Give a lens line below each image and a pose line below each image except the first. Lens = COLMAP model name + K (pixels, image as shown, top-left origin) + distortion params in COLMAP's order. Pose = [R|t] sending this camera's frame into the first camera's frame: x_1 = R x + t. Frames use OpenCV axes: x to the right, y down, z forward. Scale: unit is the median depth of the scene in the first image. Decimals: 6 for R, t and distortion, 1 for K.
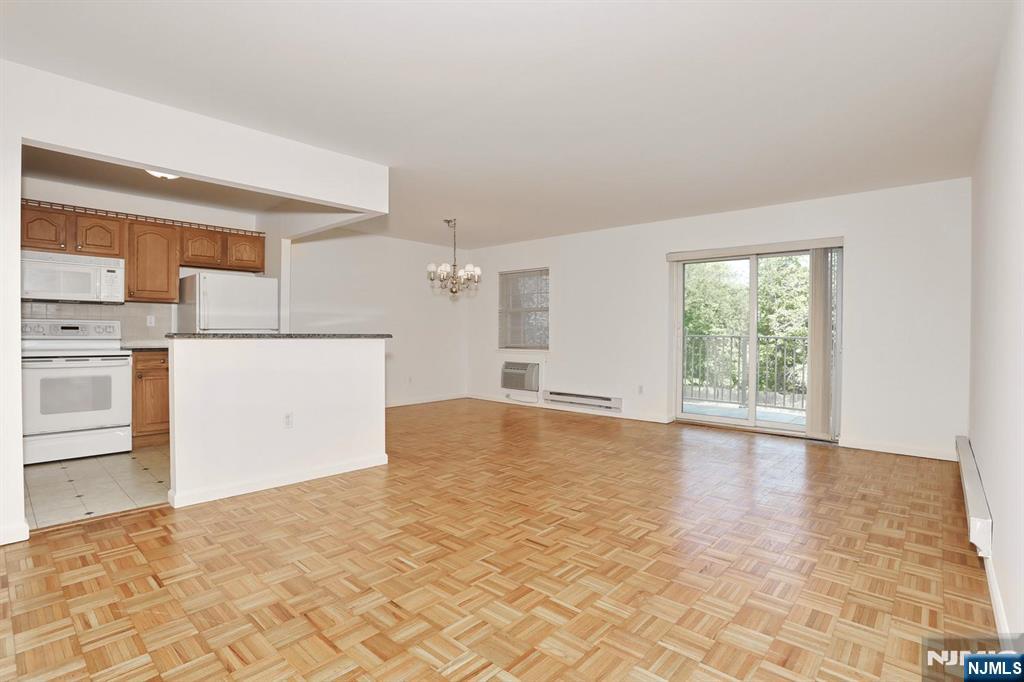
lens RADIAL K [[495.9, 0, 508.1], [0, 495.9, 339.1], [0, 0, 1]] dist [-0.070666, 0.027284]
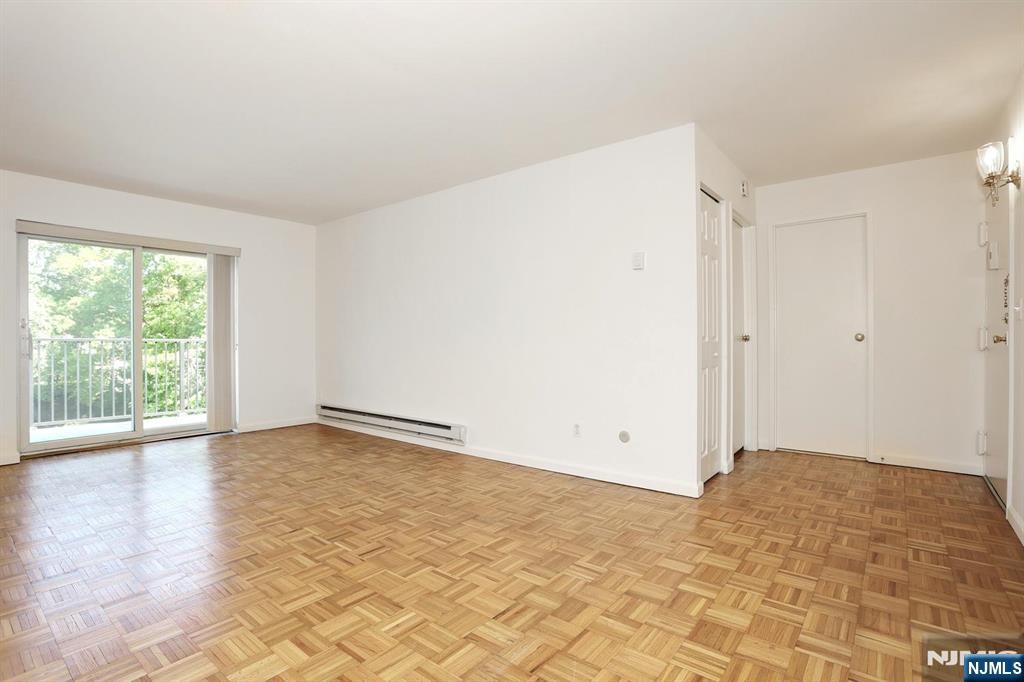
lens RADIAL K [[495.9, 0, 508.1], [0, 495.9, 339.1], [0, 0, 1]] dist [-0.070666, 0.027284]
pose [[-0.053432, -0.008810, 0.998533, -0.603057], [0.015539, 0.999833, 0.009653, 0.001270], [-0.998451, 0.016032, -0.053287, 0.527851]]
